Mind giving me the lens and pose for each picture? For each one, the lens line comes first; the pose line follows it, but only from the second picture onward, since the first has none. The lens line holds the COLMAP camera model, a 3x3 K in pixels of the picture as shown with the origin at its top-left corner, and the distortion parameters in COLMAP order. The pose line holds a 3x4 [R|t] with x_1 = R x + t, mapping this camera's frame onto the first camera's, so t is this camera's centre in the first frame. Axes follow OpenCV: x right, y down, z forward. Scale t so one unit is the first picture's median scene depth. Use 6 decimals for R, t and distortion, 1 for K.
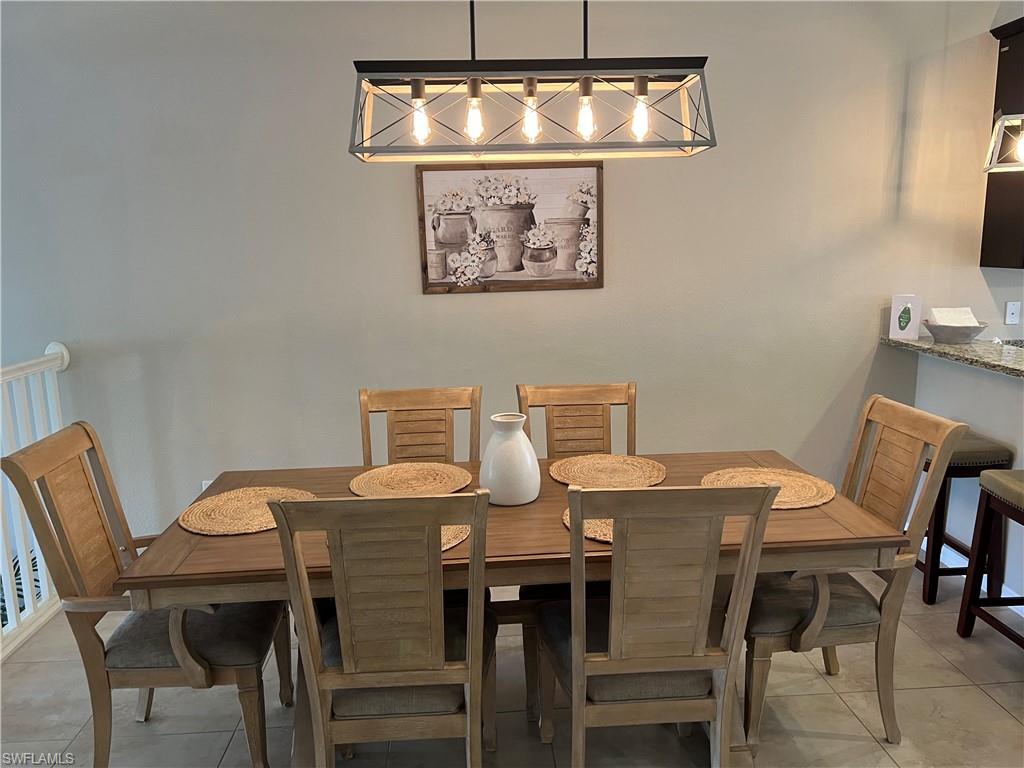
lens RADIAL K [[759.6, 0, 517.6], [0, 759.6, 386.1], [0, 0, 1]] dist [0.059229, -0.062072]
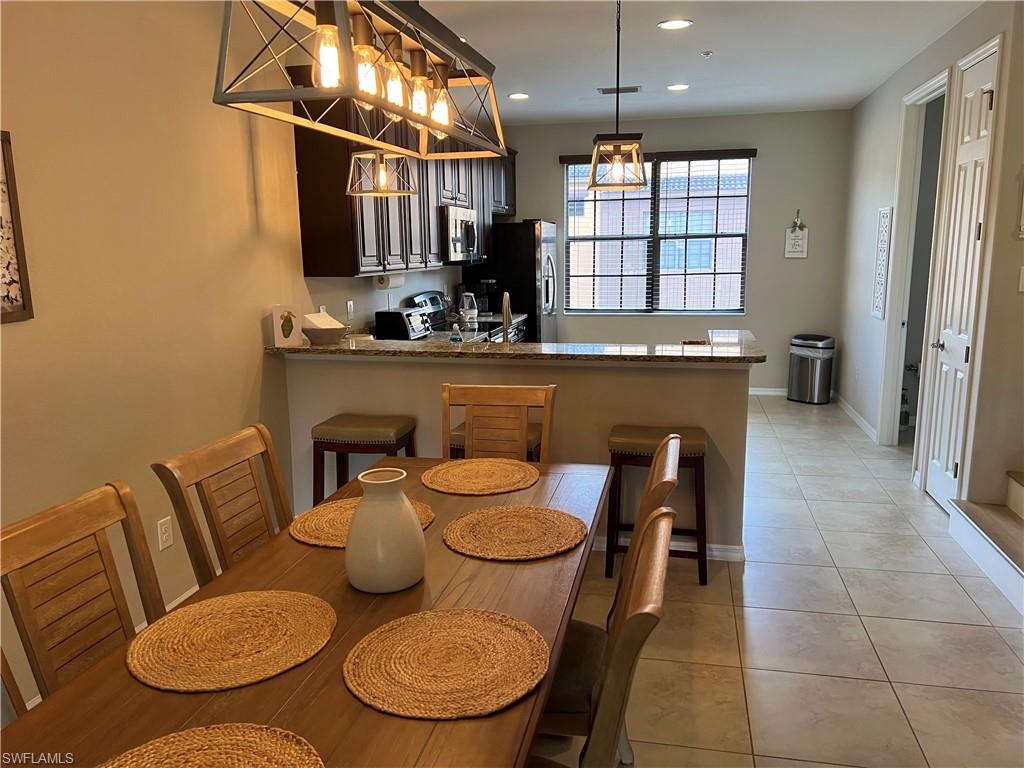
lens RADIAL K [[759.6, 0, 519.7], [0, 759.6, 388.7], [0, 0, 1]] dist [0.059229, -0.062072]
pose [[0.277982, -0.165179, 0.946278, -0.435291], [0.185175, 0.975842, 0.115942, -0.068542], [-0.942569, 0.142997, 0.301853, 0.397260]]
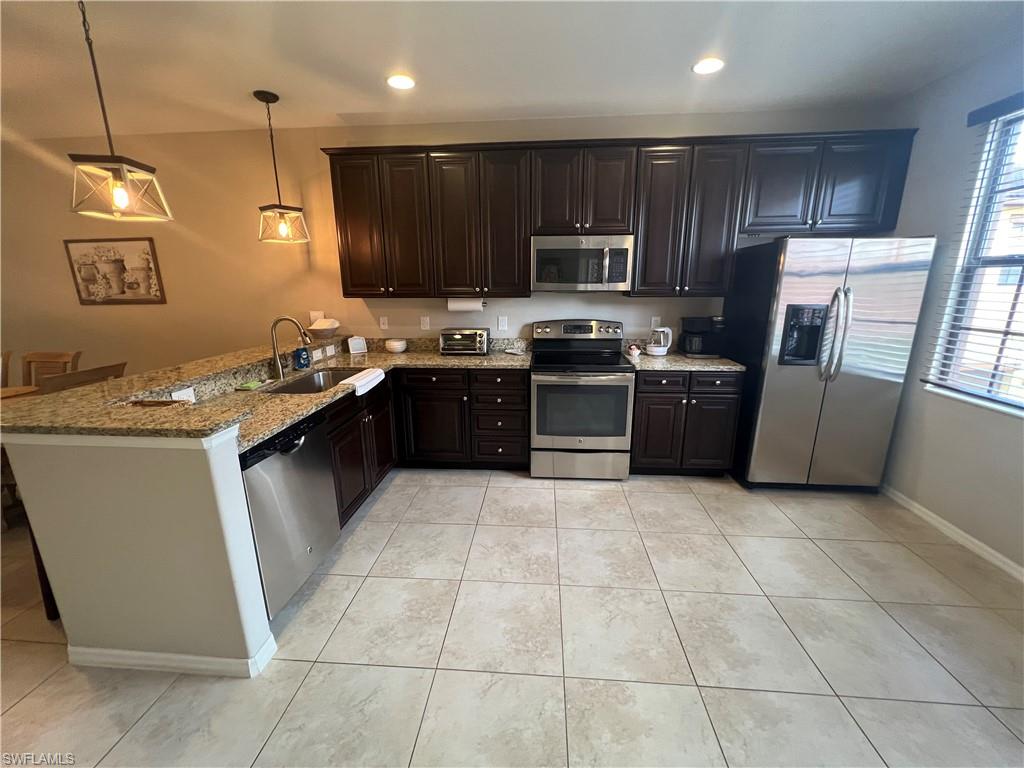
lens RADIAL K [[413.3, 0, 512.7], [0, 413.3, 381.9], [0, 0, 1]] dist [-0.001816, -0.000357]
pose [[0.988071, 0.046629, -0.146771, 1.164333], [-0.040143, 0.998095, 0.046854, -0.015930], [0.148676, -0.040403, 0.988060, 0.091367]]
